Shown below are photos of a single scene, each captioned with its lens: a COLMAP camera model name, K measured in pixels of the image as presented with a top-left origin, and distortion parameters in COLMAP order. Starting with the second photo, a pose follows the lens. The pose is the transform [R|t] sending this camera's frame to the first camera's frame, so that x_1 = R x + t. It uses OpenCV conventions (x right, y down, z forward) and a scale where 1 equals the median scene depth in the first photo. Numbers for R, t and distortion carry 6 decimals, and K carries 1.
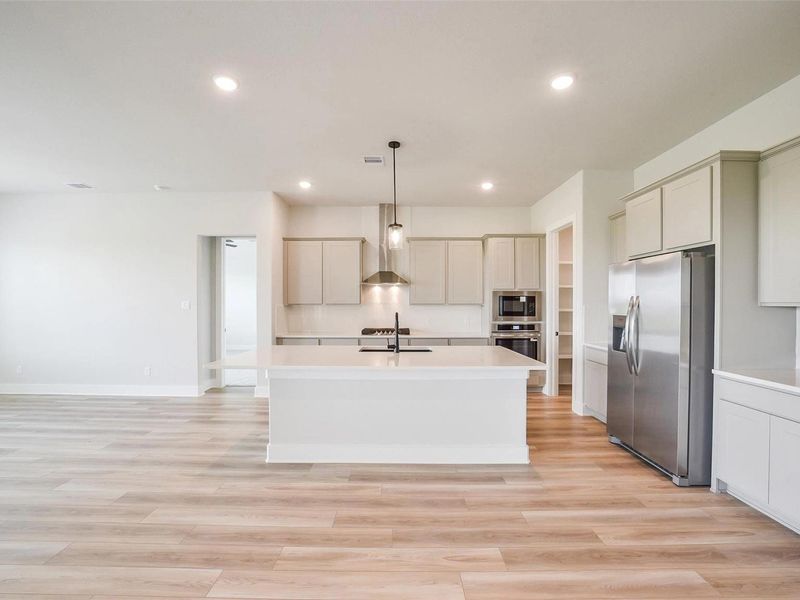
lens RADIAL K [[352.0, 0, 401.8], [0, 352.0, 303.1], [0, 0, 1]] dist [-0.032153, 0.005451]
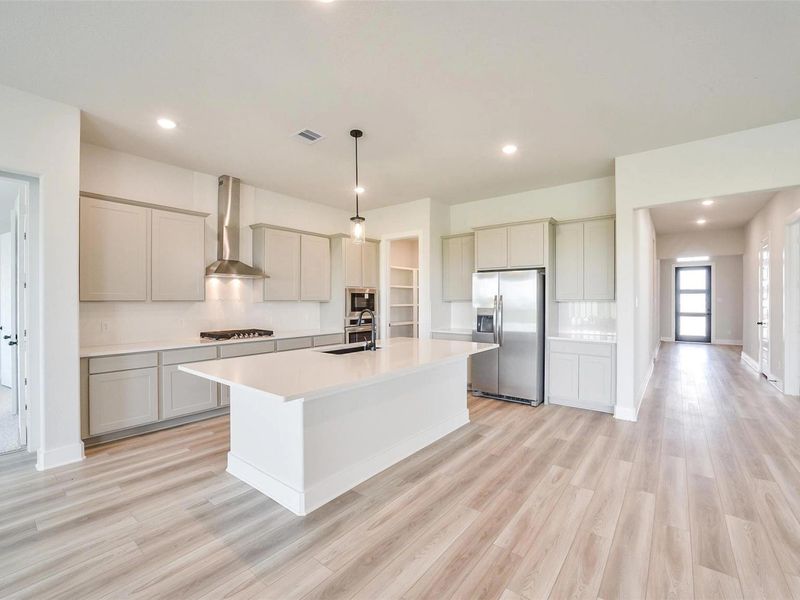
lens RADIAL K [[352.0, 0, 401.6], [0, 352.0, 299.4], [0, 0, 1]] dist [-0.032153, 0.005451]
pose [[0.619683, 0.000593, 0.784852, -0.767509], [-0.000646, 1.000000, -0.000246, -0.001031], [-0.784852, -0.000355, 0.619683, 0.349032]]
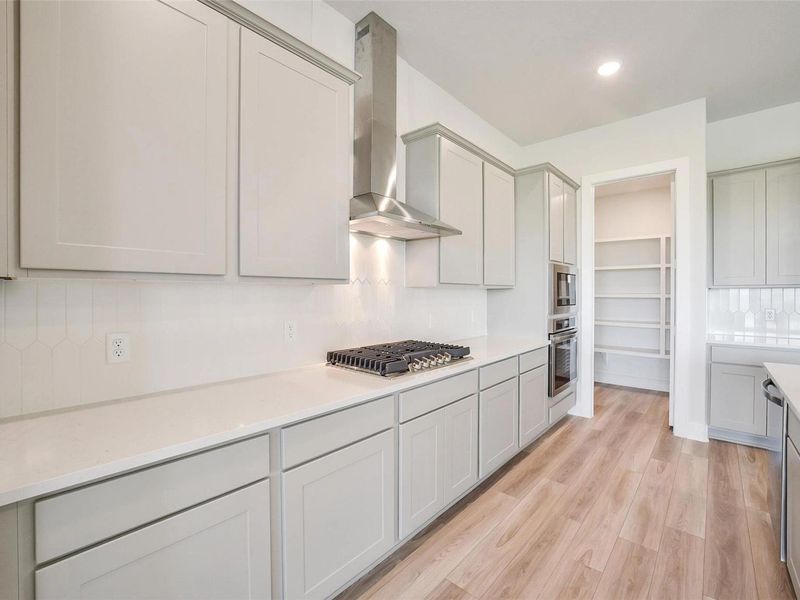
lens RADIAL K [[352.0, 0, 398.8], [0, 352.0, 295.3], [0, 0, 1]] dist [-0.032153, 0.005451]
pose [[0.674783, -0.004529, 0.738002, -0.556305], [-0.003834, 0.999946, 0.009641, 0.022082], [-0.738006, -0.009335, 0.674730, 1.300951]]
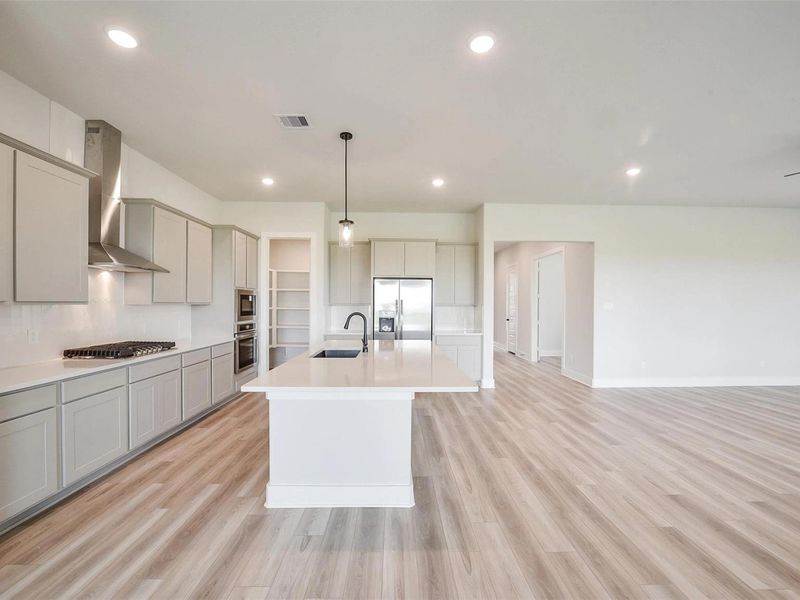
lens RADIAL K [[352.0, 0, 400.1], [0, 352.0, 304.5], [0, 0, 1]] dist [-0.032153, 0.005451]
pose [[-0.016124, -0.001246, 0.999869, -1.077258], [-0.008415, 0.999964, 0.001110, 0.002189], [-0.999835, -0.008396, -0.016134, 0.961763]]
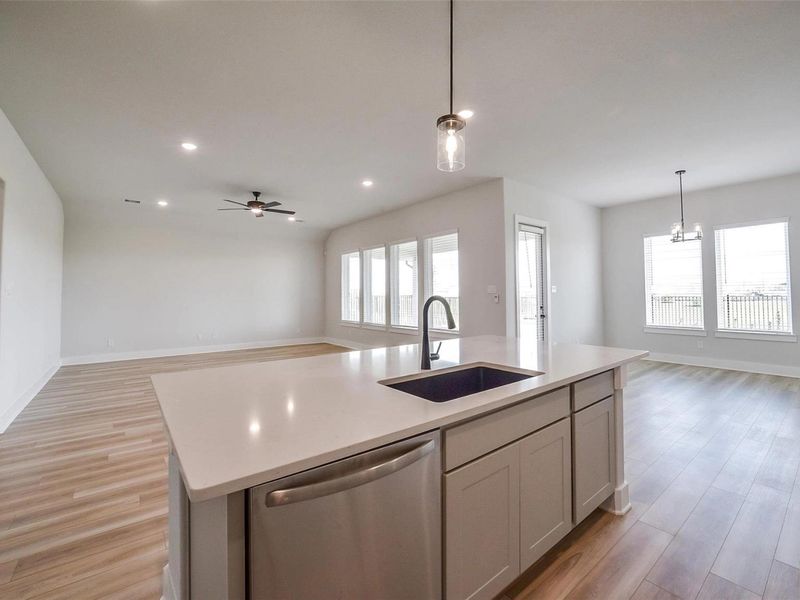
lens RADIAL K [[352.0, 0, 402.6], [0, 352.0, 293.3], [0, 0, 1]] dist [-0.032153, 0.005451]
pose [[-0.785679, 0.003151, -0.618626, 0.363198], [0.011444, 0.999890, -0.009442, 0.031091], [0.618528, -0.014498, -0.785629, 1.465835]]
